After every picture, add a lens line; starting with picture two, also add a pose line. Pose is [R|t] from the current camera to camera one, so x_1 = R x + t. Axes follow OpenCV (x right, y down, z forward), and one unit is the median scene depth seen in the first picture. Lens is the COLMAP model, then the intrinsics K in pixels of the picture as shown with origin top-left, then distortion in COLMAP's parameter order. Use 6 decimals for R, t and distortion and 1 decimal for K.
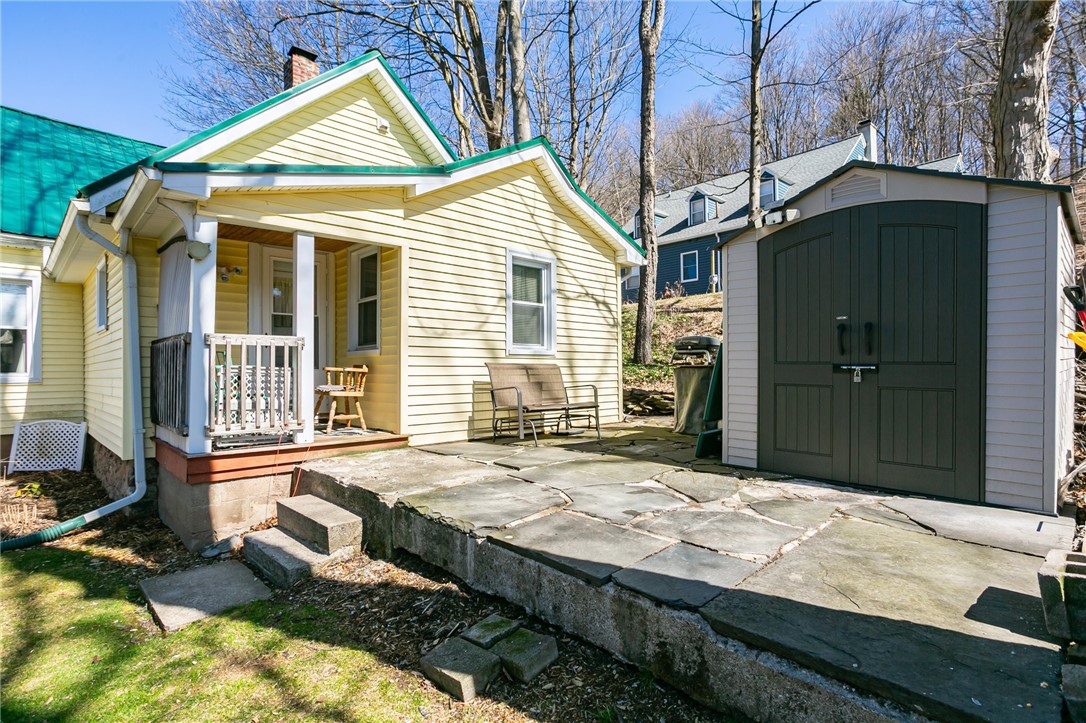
lens RADIAL K [[558.5, 0, 543.0], [0, 558.5, 361.5], [0, 0, 1]] dist [-0.025848, 0.015859]
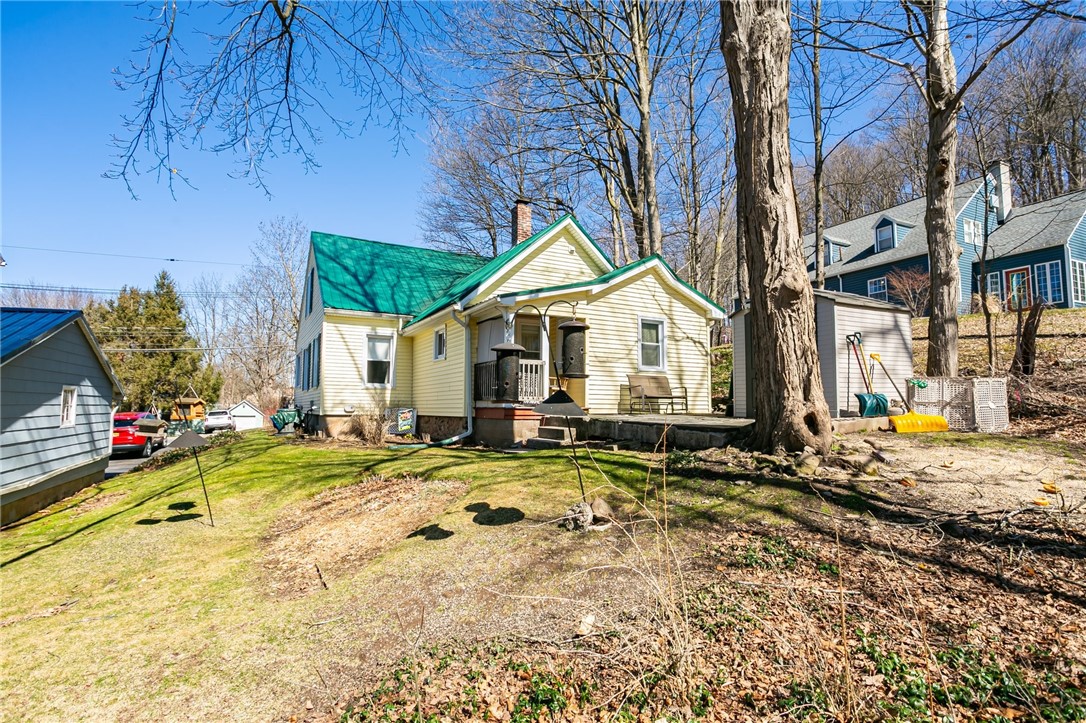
lens RADIAL K [[489.9, 0, 565.8], [0, 489.9, 357.0], [0, 0, 1]] dist [-0.001040, -0.000001]
pose [[0.970468, -0.012781, -0.240890, 0.098859], [-0.004344, 0.997508, -0.070425, 0.059355], [0.241190, 0.069392, 0.967994, -0.676059]]
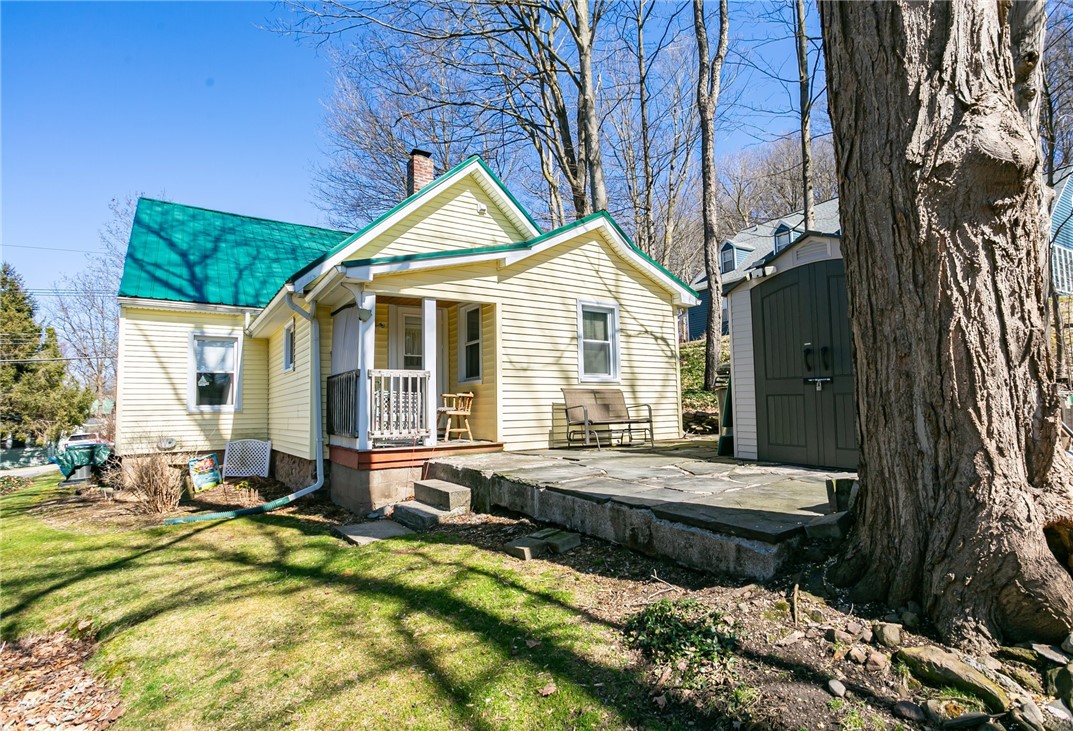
lens RADIAL K [[533.9, 0, 536.5], [0, 533.9, 365.5], [0, 0, 1]] dist [-0.001953, -0.000217]
pose [[0.982594, -0.028652, -0.183541, 0.066122], [0.017847, 0.998024, -0.060252, 0.021882], [0.184905, 0.055928, 0.981164, -0.214919]]
